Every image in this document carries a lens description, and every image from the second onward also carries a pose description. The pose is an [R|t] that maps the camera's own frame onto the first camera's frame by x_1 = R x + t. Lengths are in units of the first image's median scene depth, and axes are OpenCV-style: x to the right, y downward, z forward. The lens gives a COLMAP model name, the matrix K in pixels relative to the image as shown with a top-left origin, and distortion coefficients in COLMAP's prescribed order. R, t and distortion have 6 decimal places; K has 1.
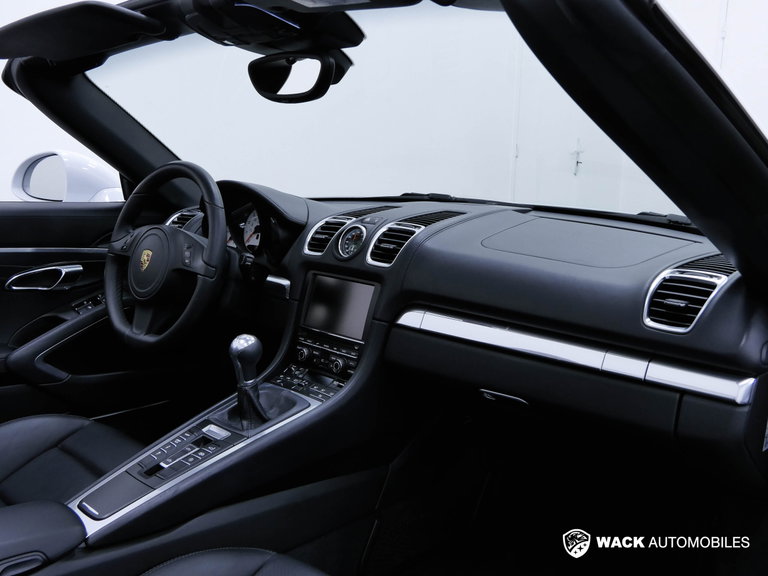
lens RADIAL K [[745.1, 0, 388.8], [0, 745.1, 289.4], [0, 0, 1]] dist [0.007087, 0.000000]
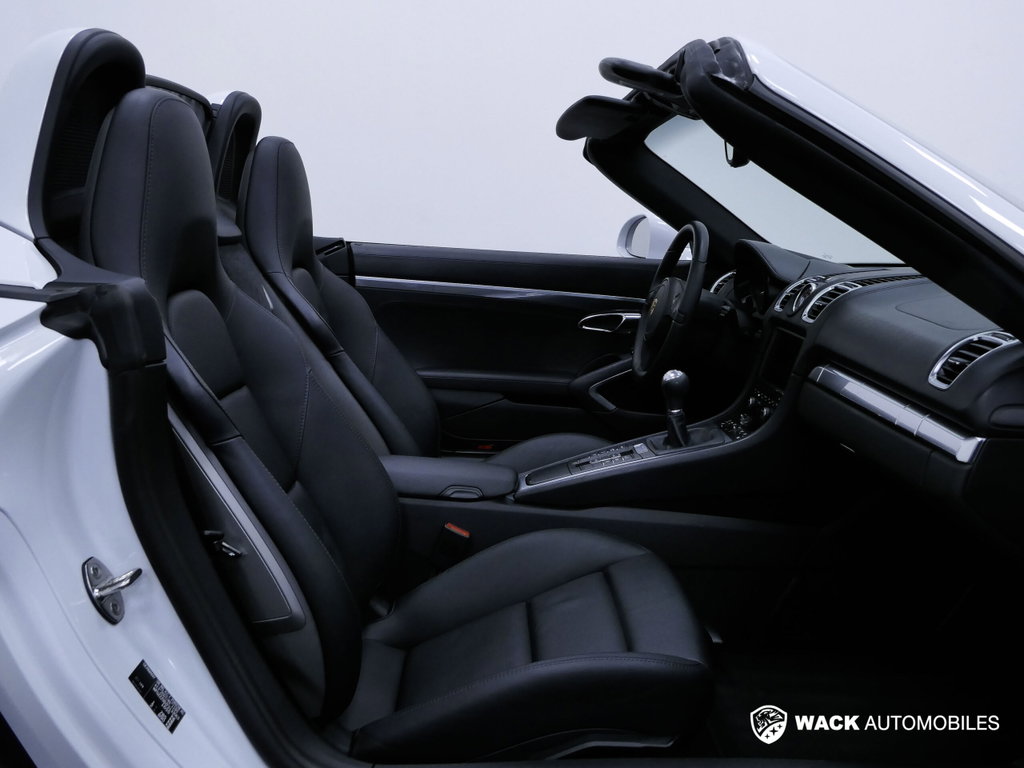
lens RADIAL K [[856.9, 0, 509.6], [0, 856.9, 382.1], [0, 0, 1]] dist [-0.017772, -0.008764]
pose [[0.731411, 0.136115, -0.668214, 0.352496], [-0.139719, 0.989001, 0.048525, 0.037351], [0.667470, 0.057870, 0.742384, -0.098443]]
